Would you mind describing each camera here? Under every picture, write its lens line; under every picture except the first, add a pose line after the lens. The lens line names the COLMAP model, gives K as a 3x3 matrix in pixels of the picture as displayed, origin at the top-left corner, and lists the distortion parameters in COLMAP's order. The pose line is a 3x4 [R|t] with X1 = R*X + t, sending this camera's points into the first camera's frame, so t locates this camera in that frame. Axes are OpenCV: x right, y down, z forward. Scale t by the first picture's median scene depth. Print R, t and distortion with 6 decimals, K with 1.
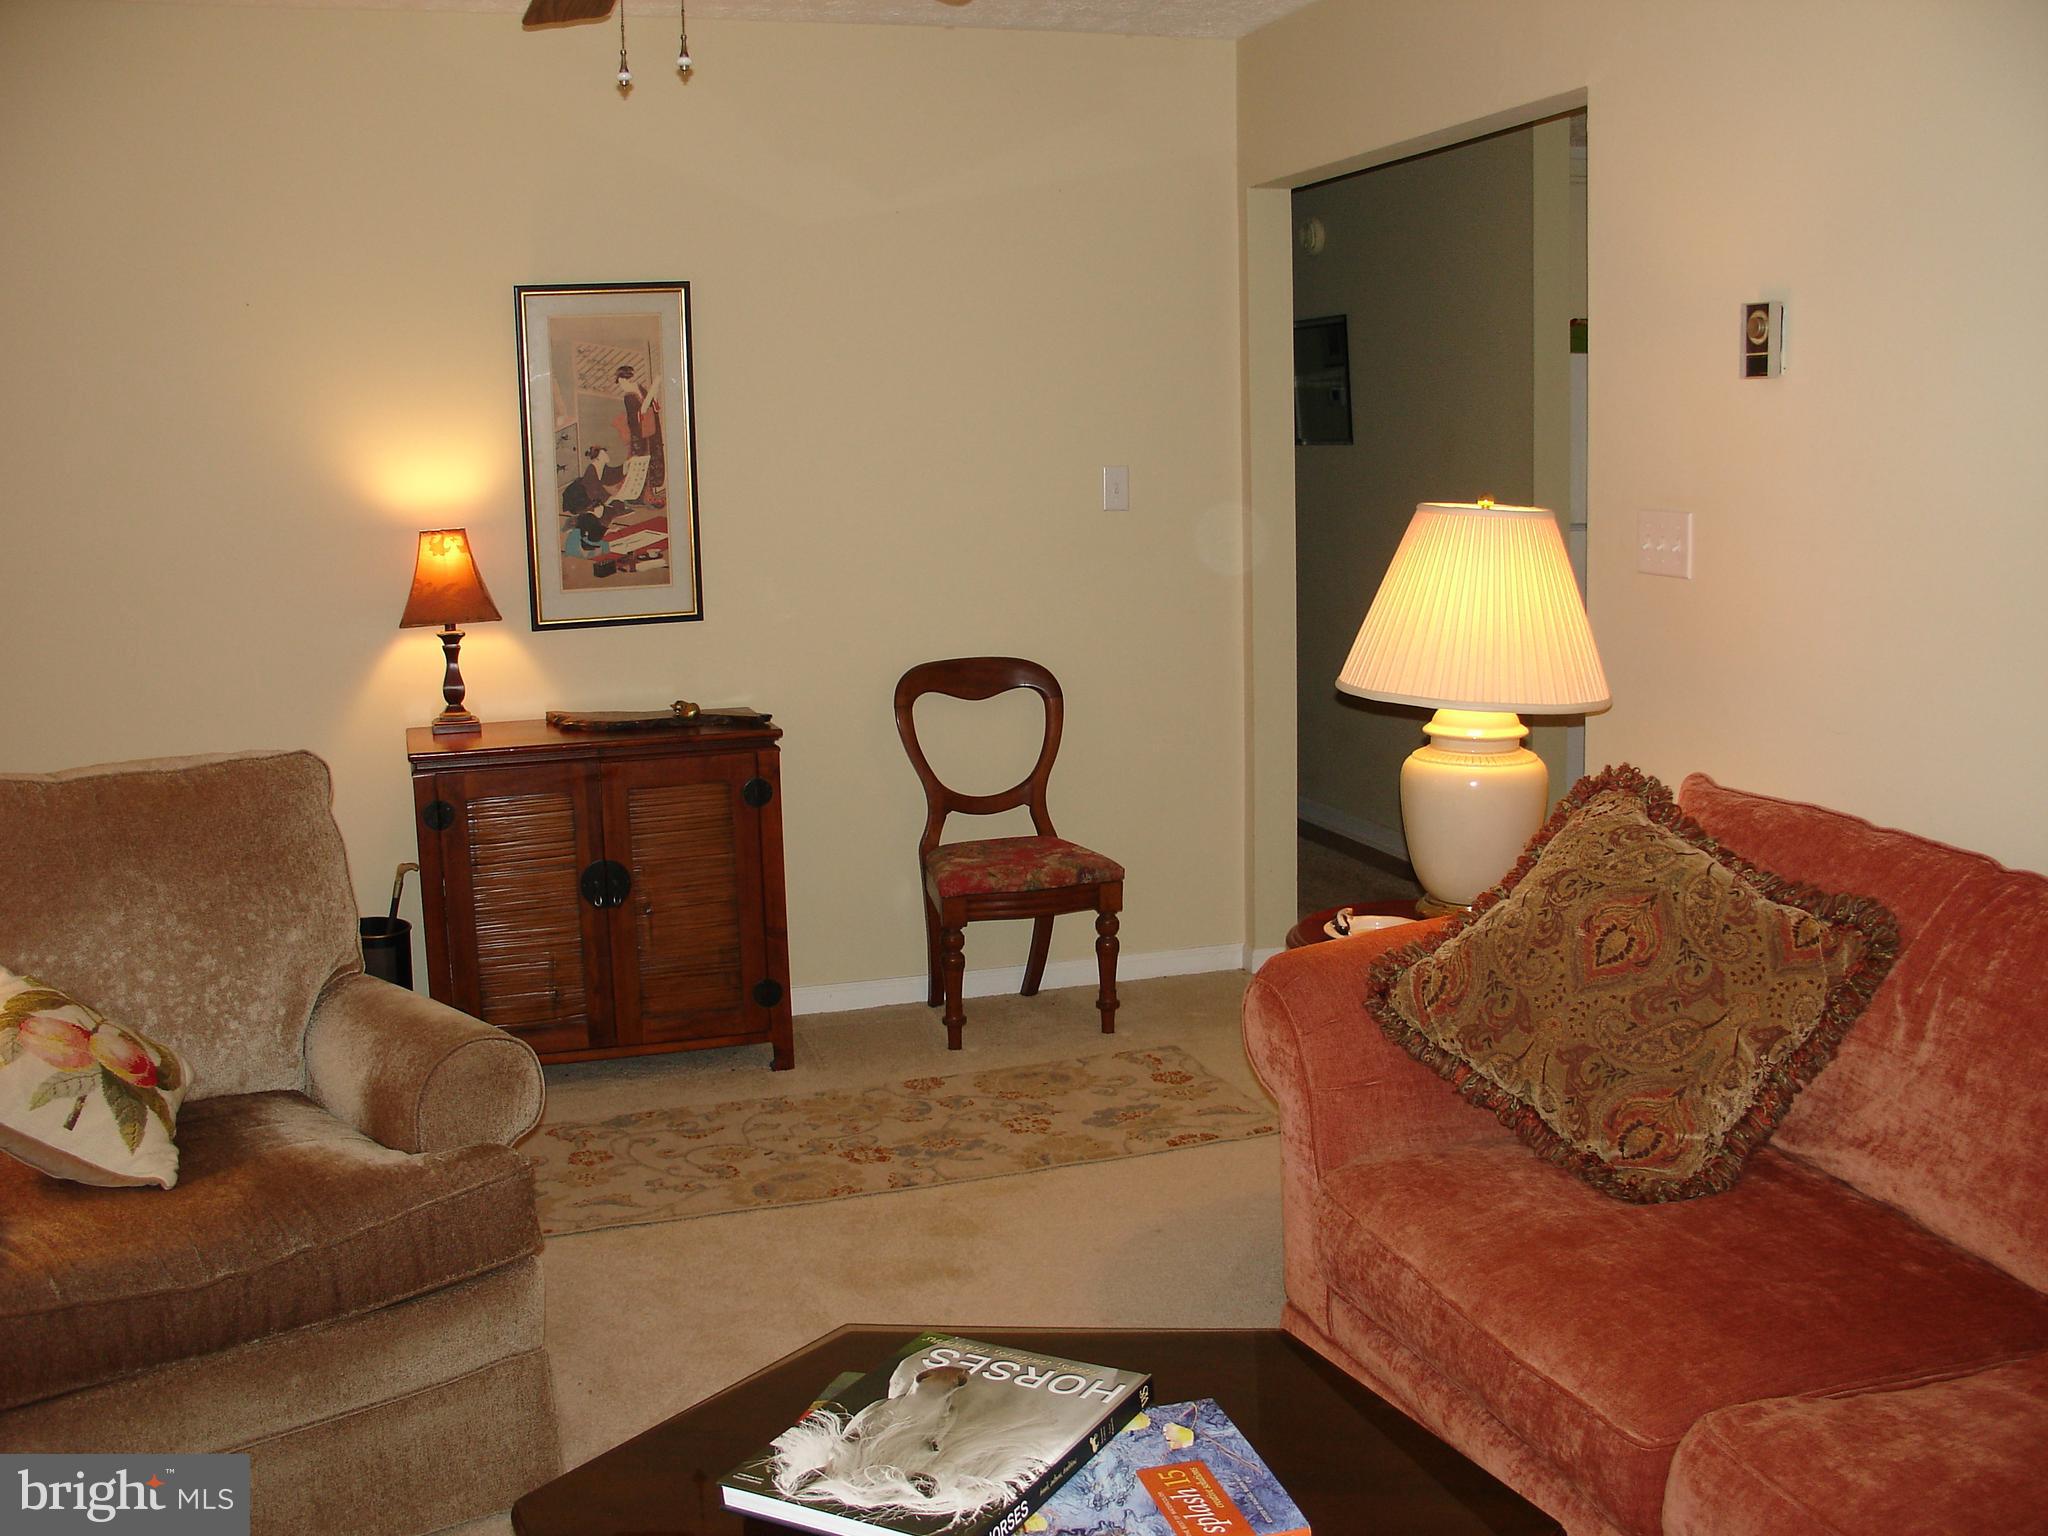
lens RADIAL K [[2042.1, 0, 1050.0], [0, 2042.1, 764.8], [0, 0, 1]] dist [-0.187722, 0.214059]
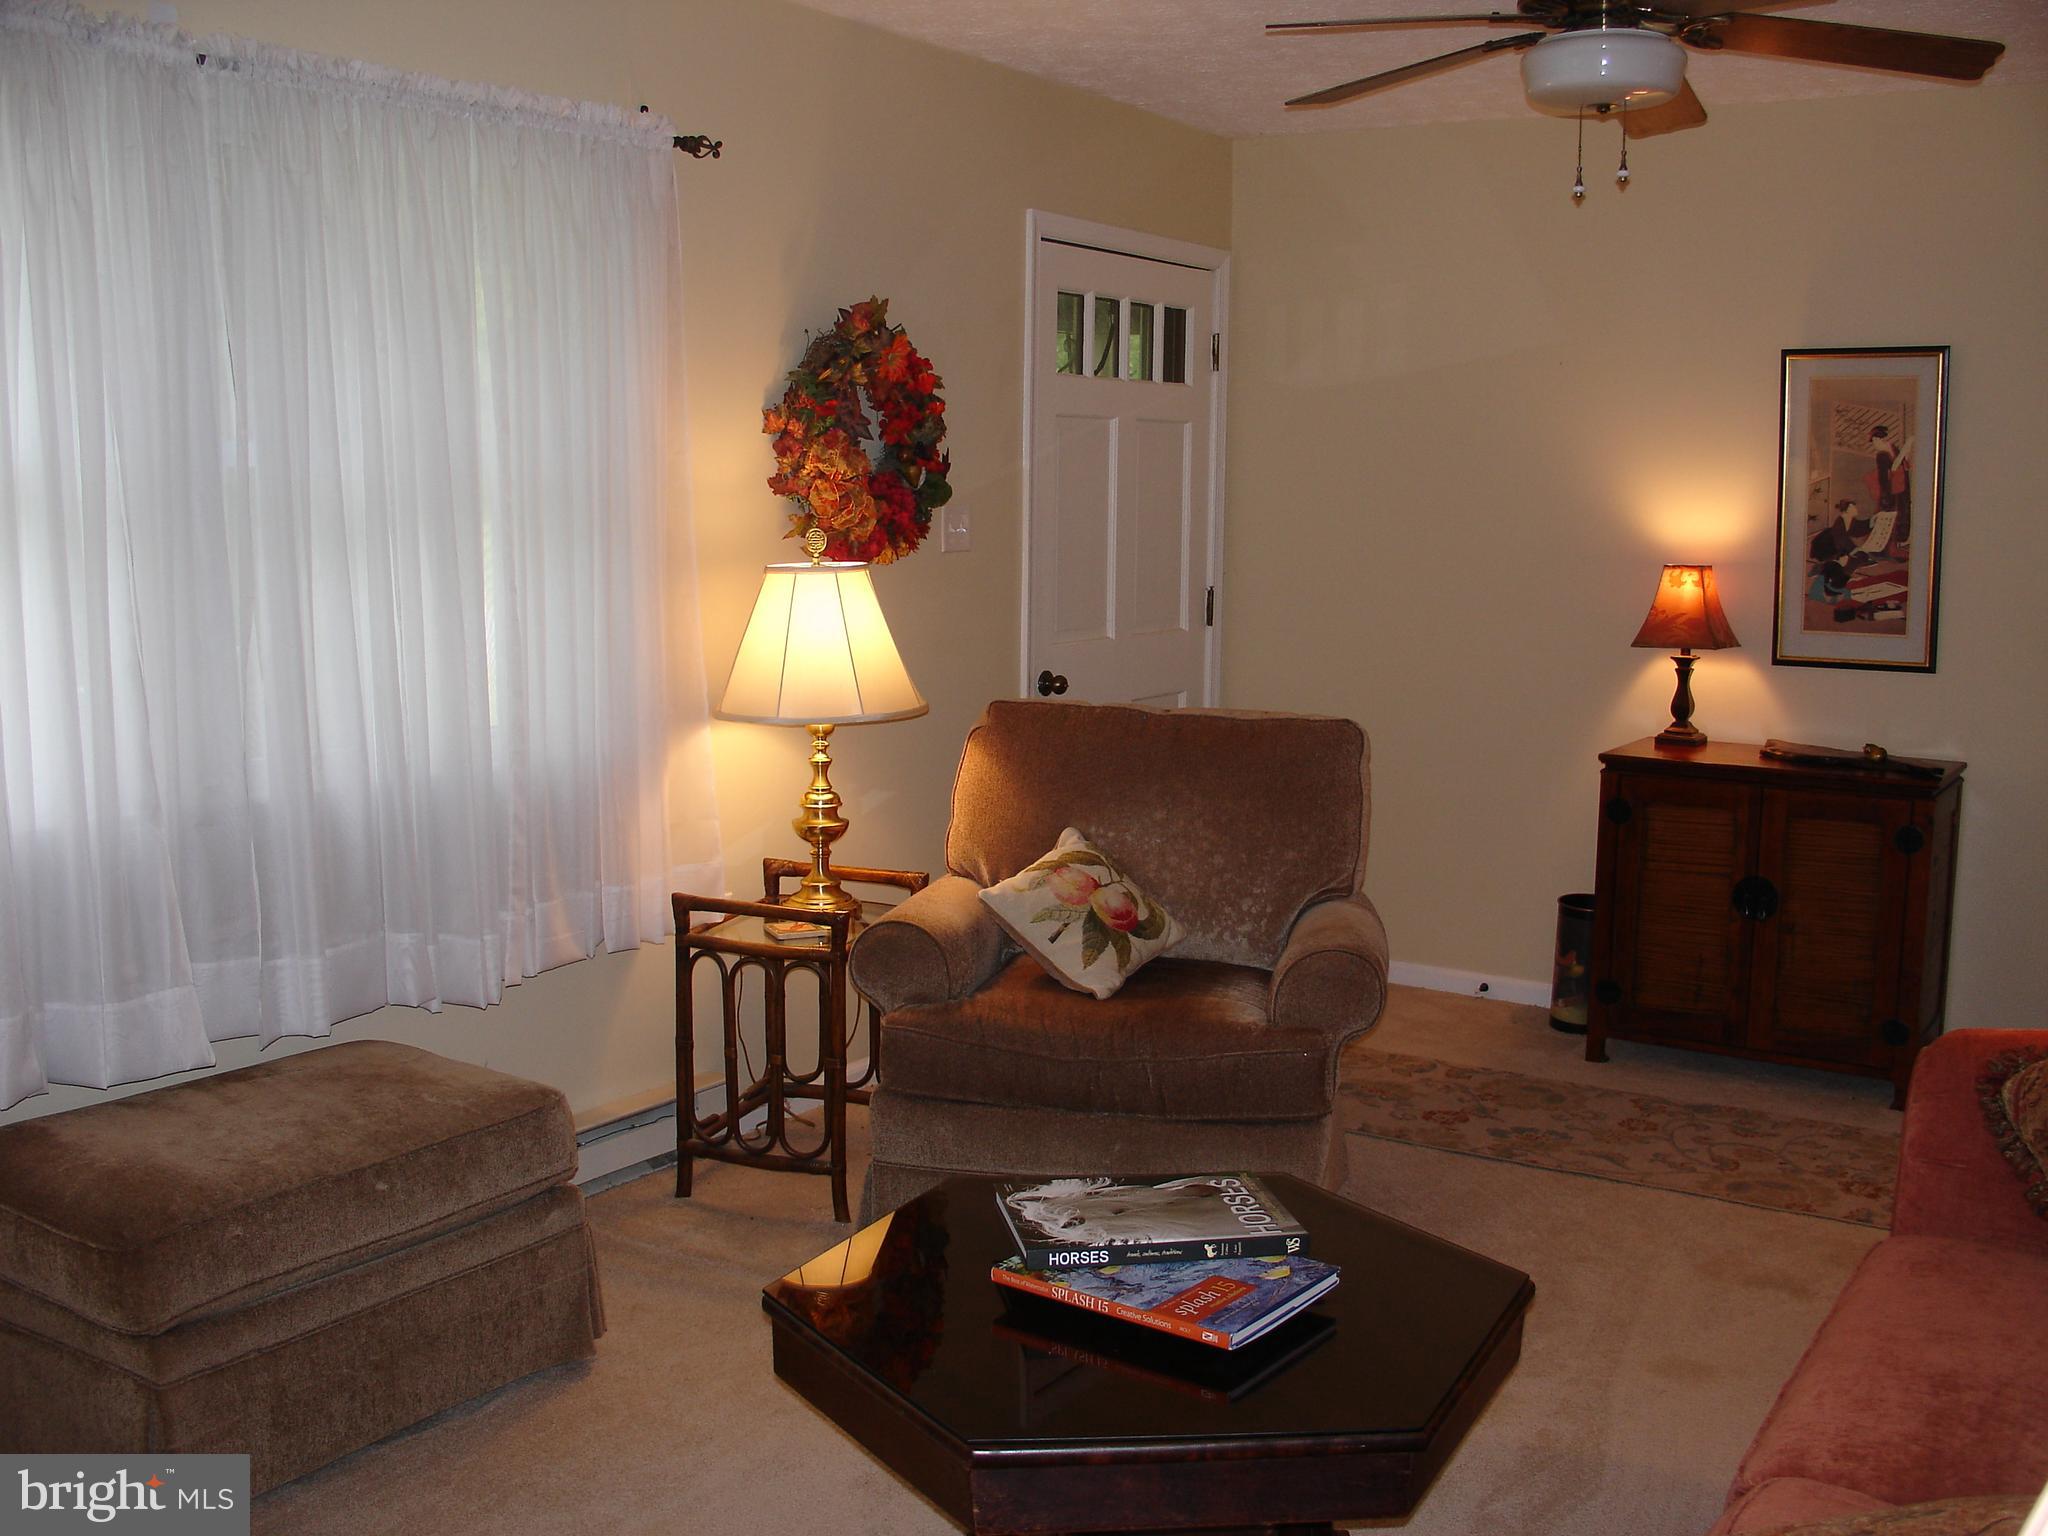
lens RADIAL K [[2042.1, 0, 1050.0], [0, 2042.1, 764.8], [0, 0, 1]] dist [-0.187722, 0.214059]
pose [[0.629912, 0.135378, -0.764777, 0.342382], [-0.146901, 0.987685, 0.053840, -0.013915], [0.762647, 0.078432, 0.642042, 0.010000]]
